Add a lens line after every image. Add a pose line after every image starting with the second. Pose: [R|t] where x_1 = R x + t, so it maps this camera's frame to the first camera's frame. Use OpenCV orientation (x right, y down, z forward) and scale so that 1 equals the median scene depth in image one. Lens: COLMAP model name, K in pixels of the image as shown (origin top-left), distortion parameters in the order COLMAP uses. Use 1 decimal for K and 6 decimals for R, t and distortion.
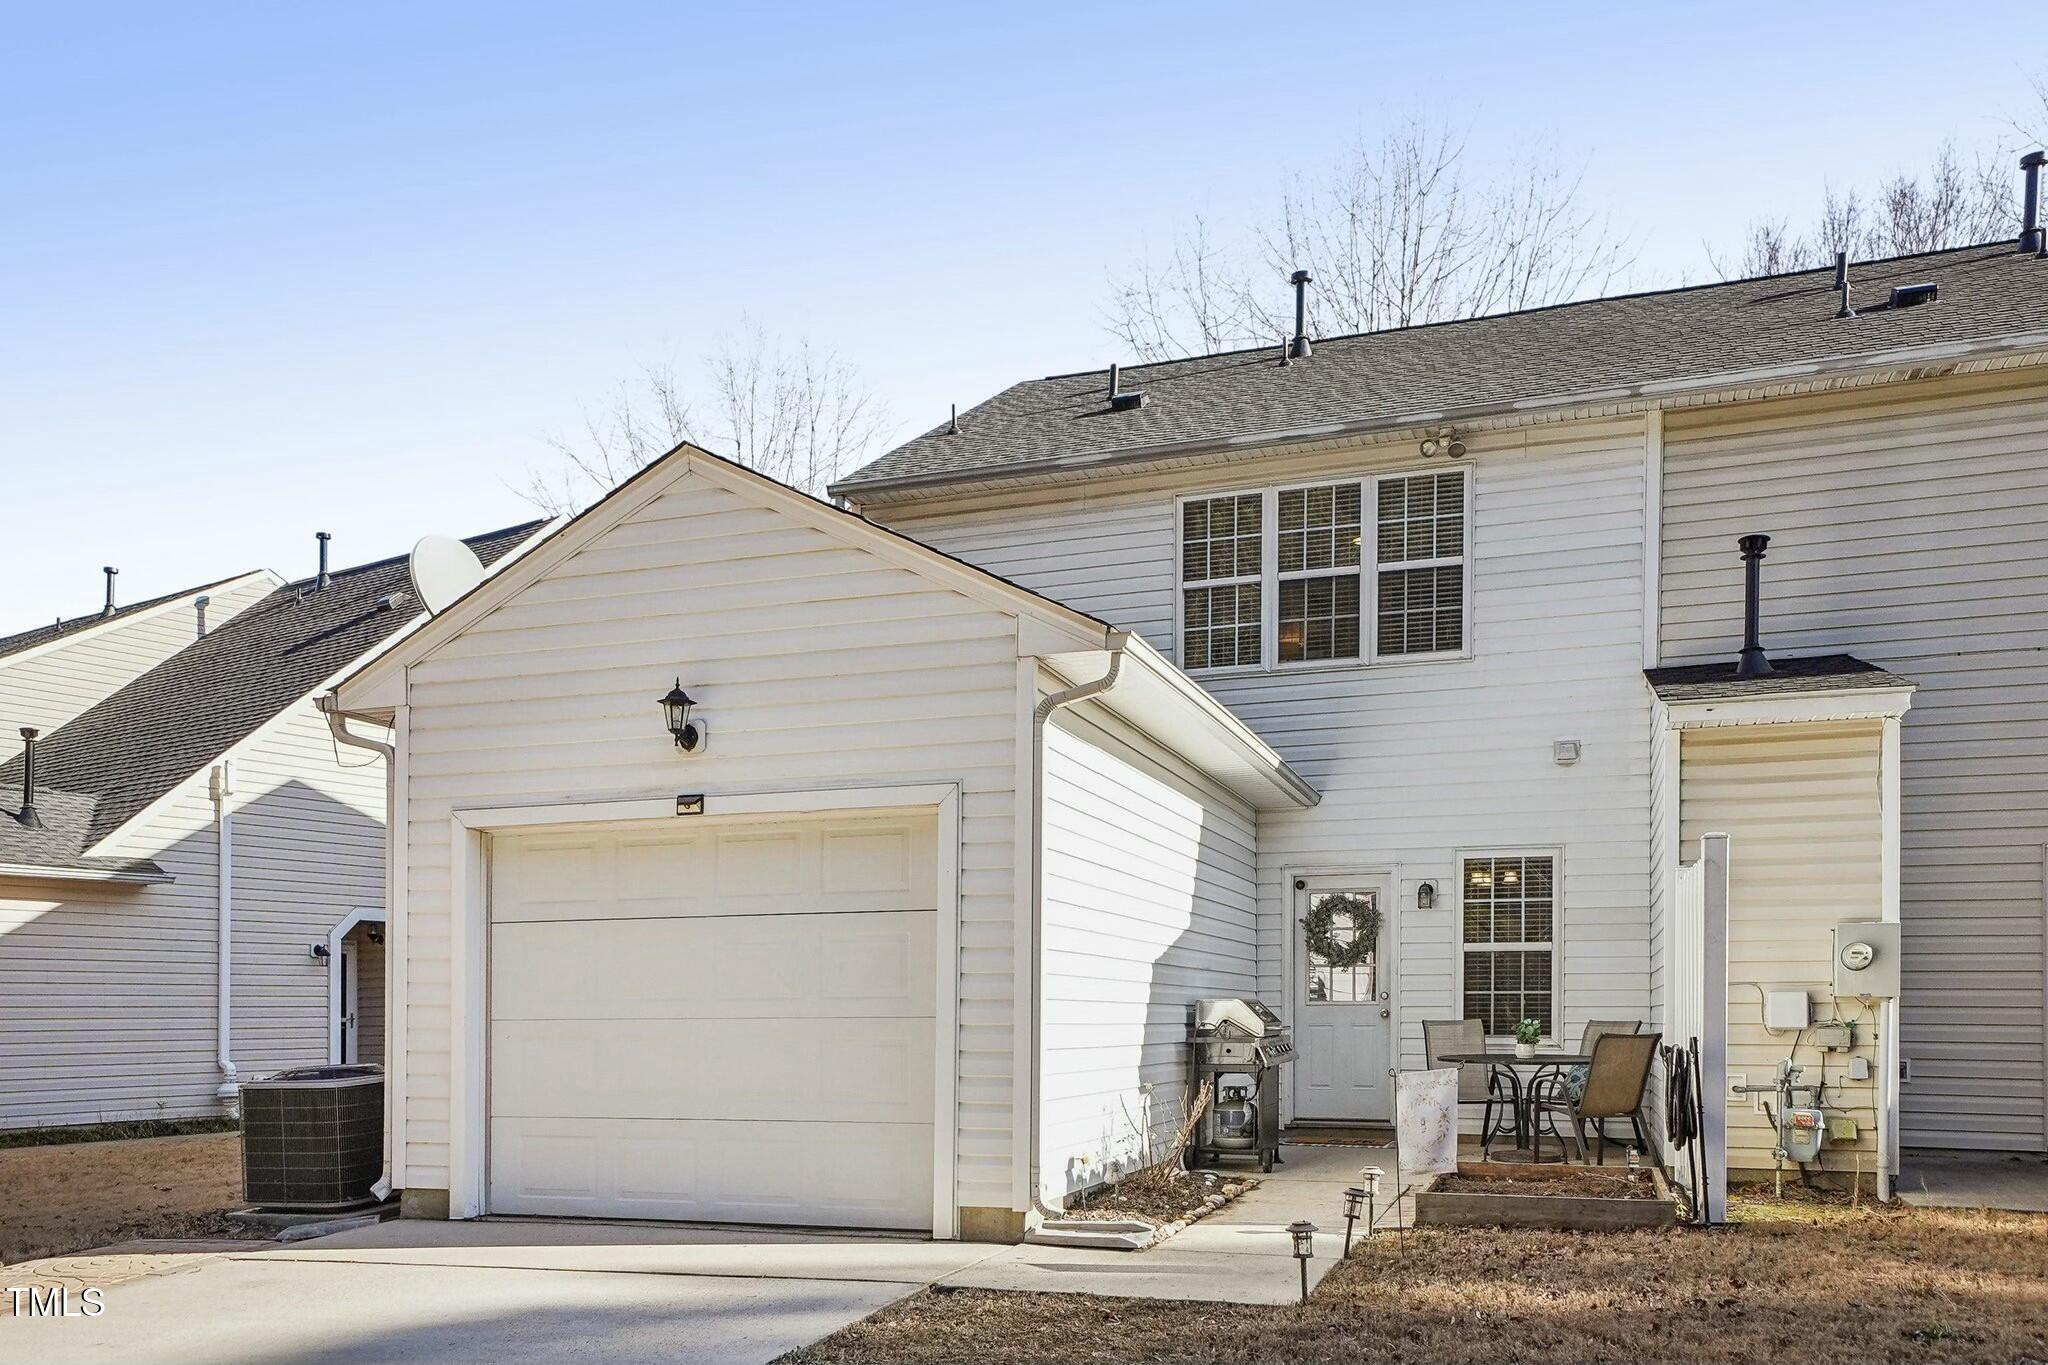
lens RADIAL K [[1625.2, 0, 1024.0], [0, 1625.2, 682.5], [0, 0, 1]] dist [-0.000615, -0.001001]
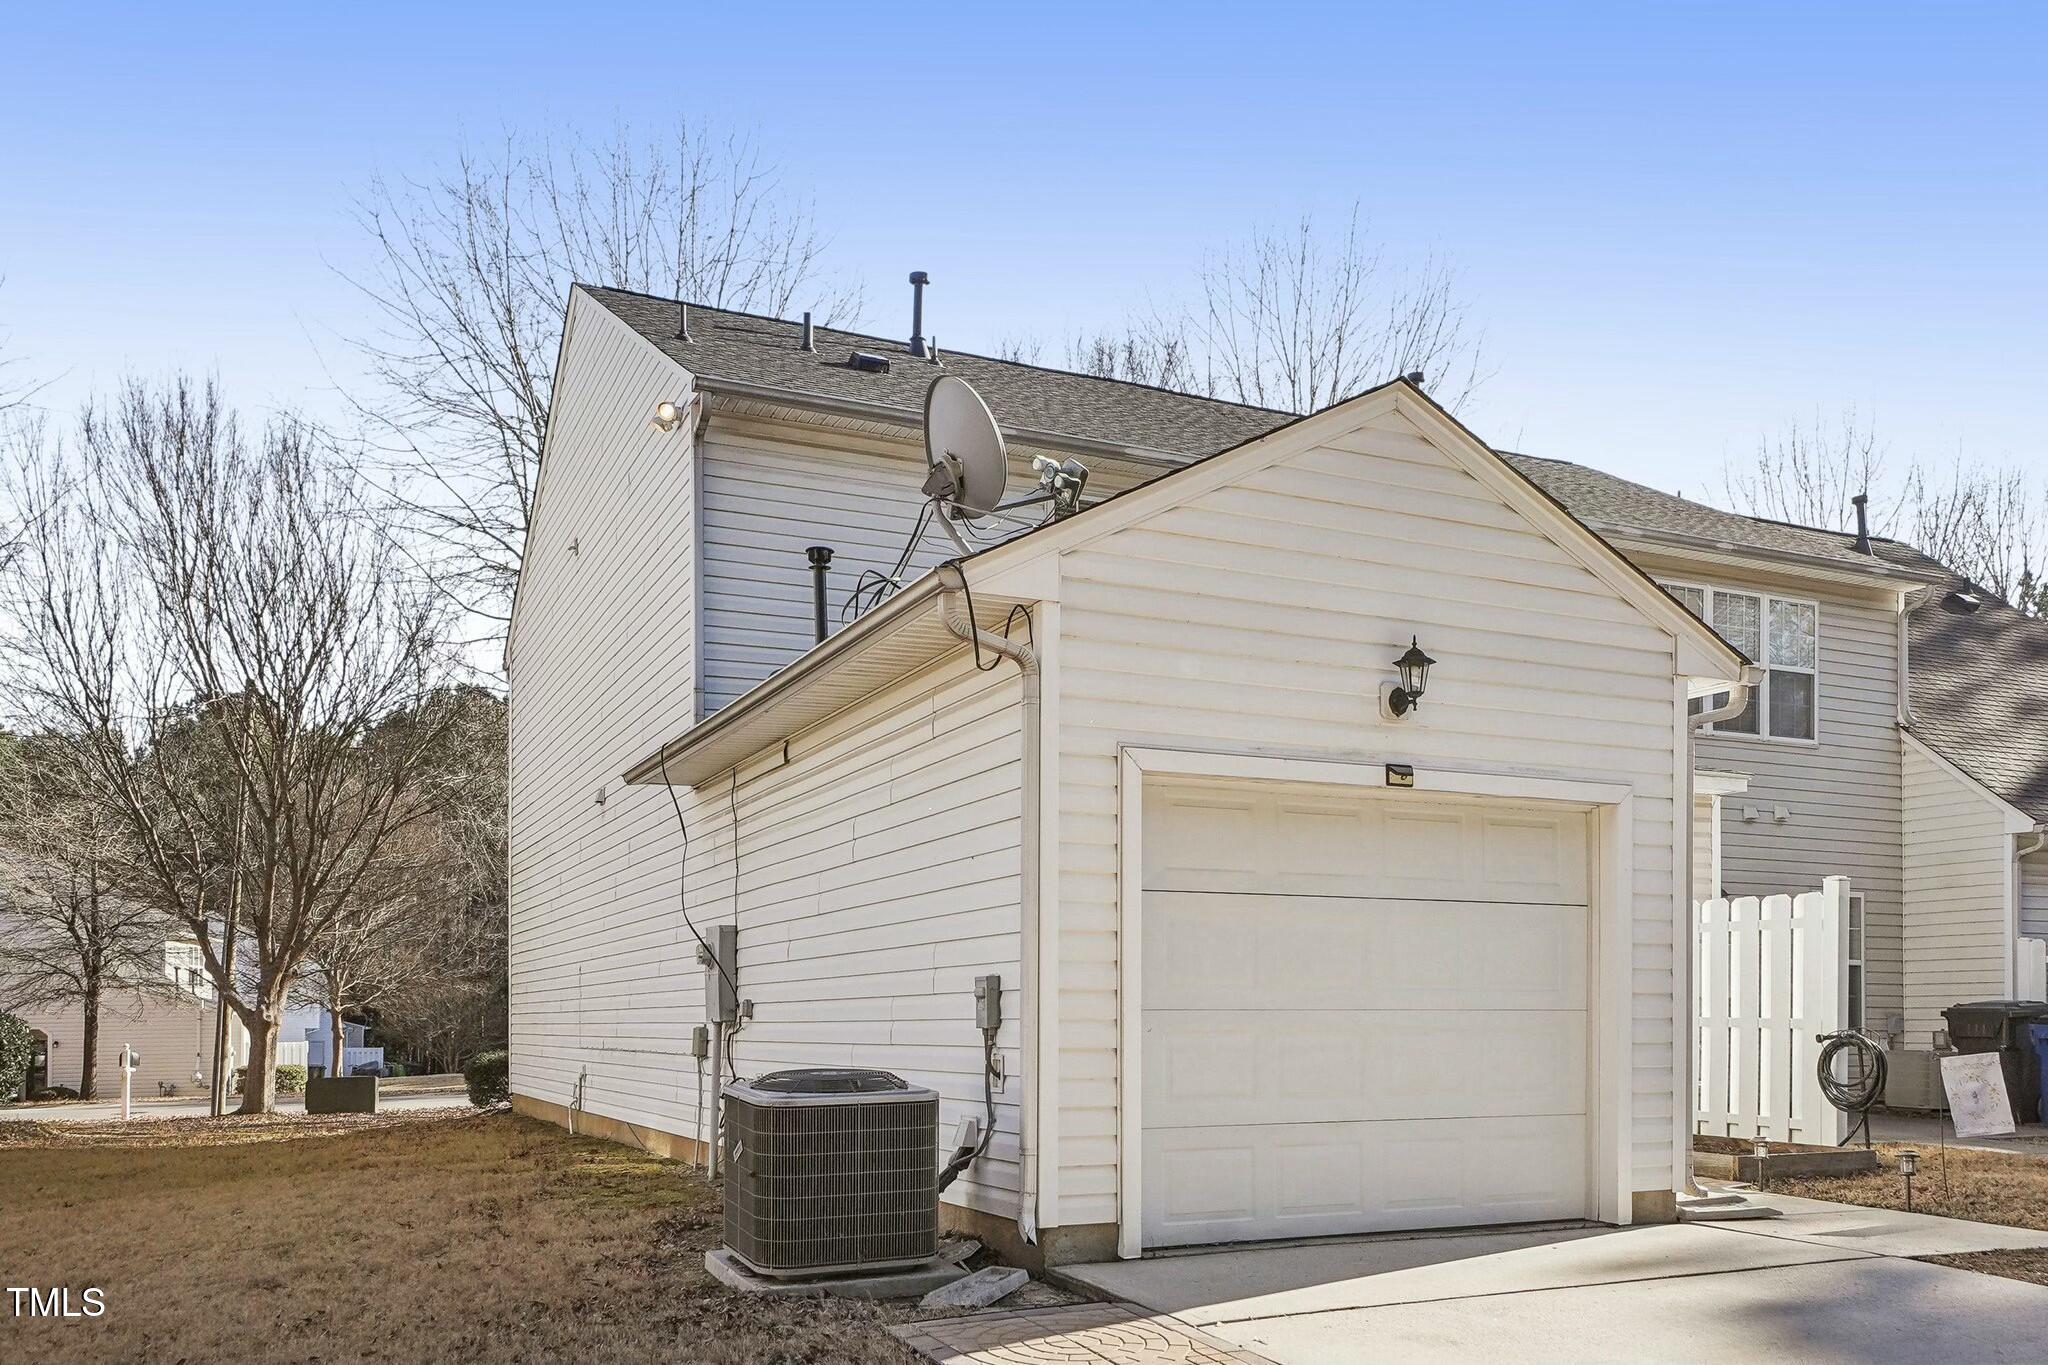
lens RADIAL K [[1625.2, 0, 1024.0], [0, 1625.2, 682.5], [0, 0, 1]] dist [-0.000615, -0.001001]
pose [[0.725316, 0.139301, 0.674175, -0.976182], [-0.150563, 0.987704, -0.042099, 0.093381], [-0.671750, -0.070971, 0.737371, 0.472940]]
